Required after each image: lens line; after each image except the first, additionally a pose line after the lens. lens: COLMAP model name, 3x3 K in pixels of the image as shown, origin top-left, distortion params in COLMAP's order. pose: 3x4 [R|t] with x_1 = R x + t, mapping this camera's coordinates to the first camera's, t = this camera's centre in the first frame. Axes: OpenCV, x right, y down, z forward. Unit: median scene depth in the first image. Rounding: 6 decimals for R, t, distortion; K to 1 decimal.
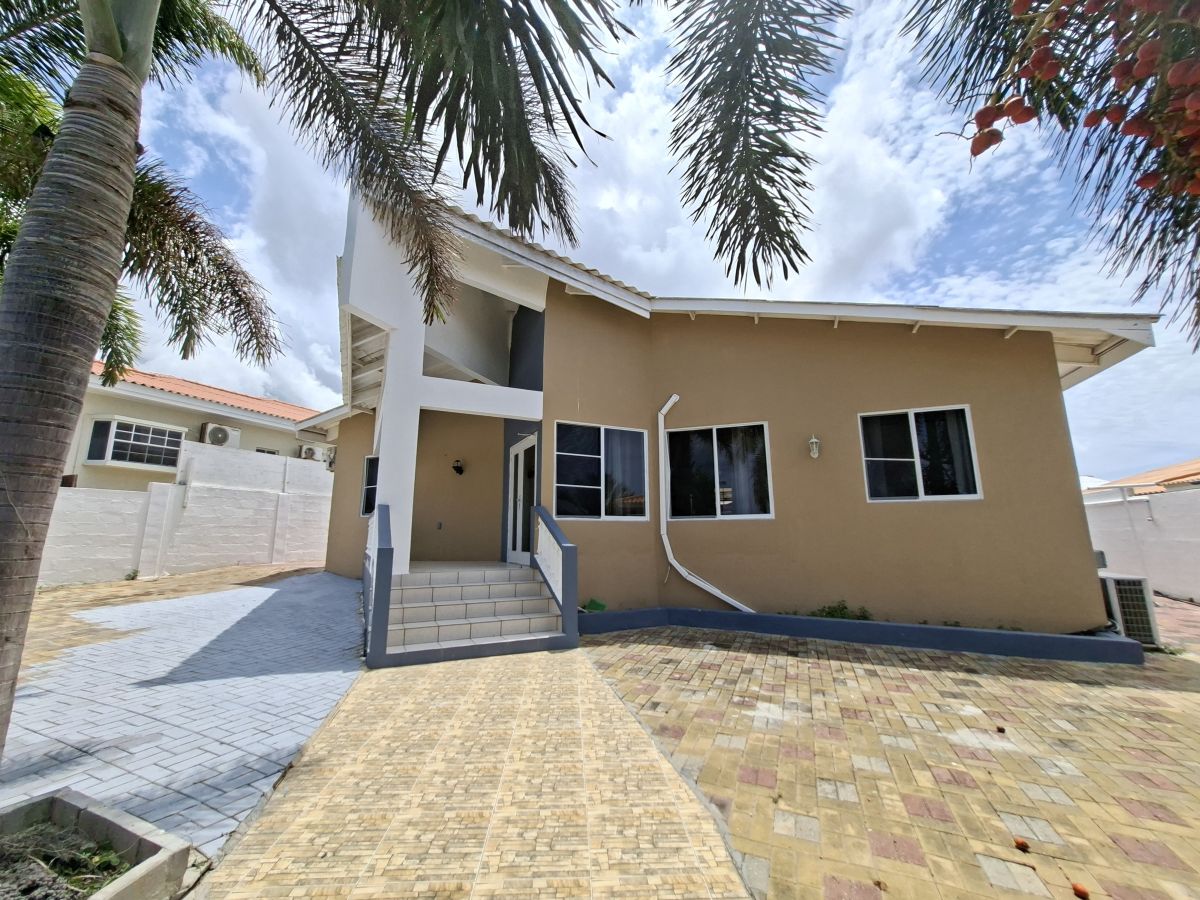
lens RADIAL K [[475.4, 0, 598.2], [0, 475.4, 456.2], [0, 0, 1]] dist [-0.000366, -0.000030]
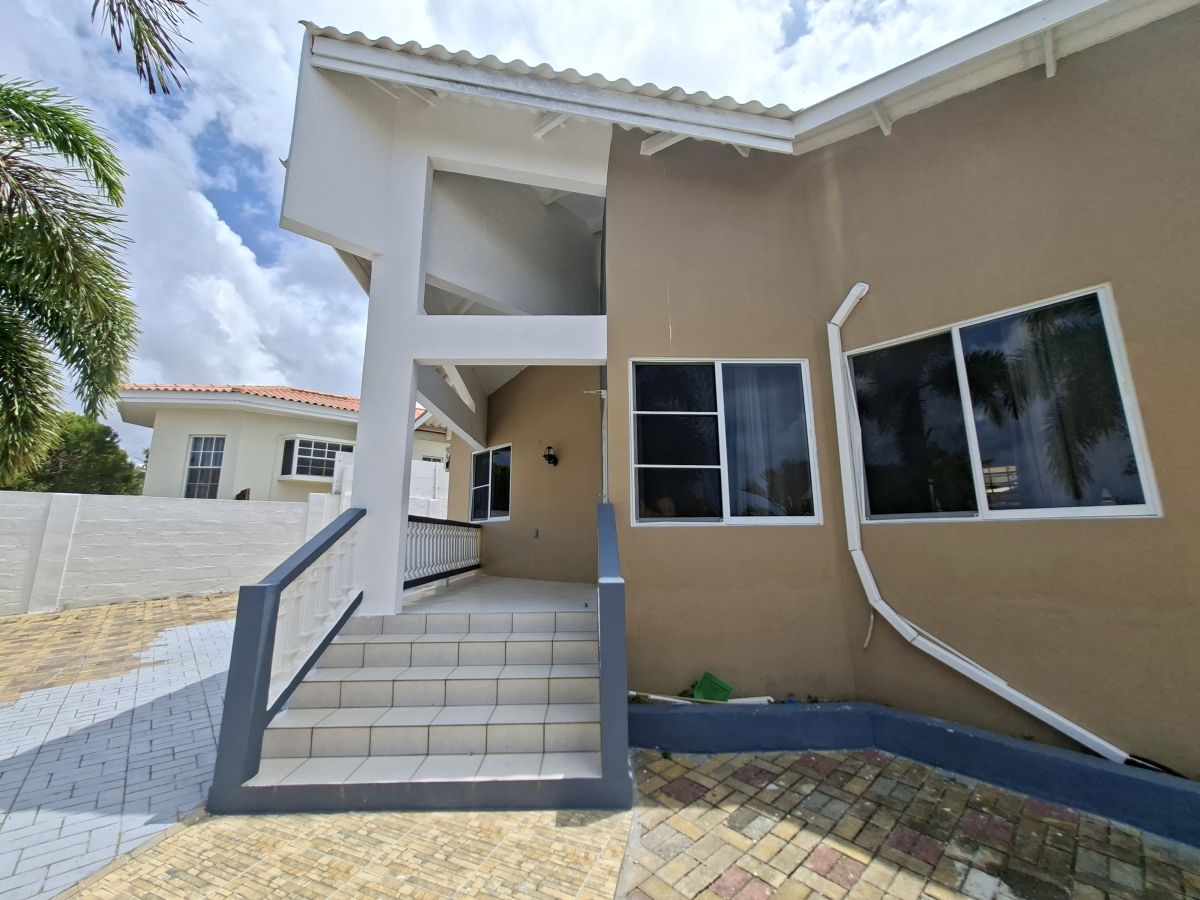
lens RADIAL K [[476.6, 0, 600.0], [0, 476.6, 450.0], [0, 0, 1]] dist [0.002317, 0.000161]
pose [[0.909871, -0.077063, -0.407672, 0.104239], [0.070870, 0.997025, -0.030297, 0.051121], [0.408794, -0.001325, 0.912626, 0.409960]]
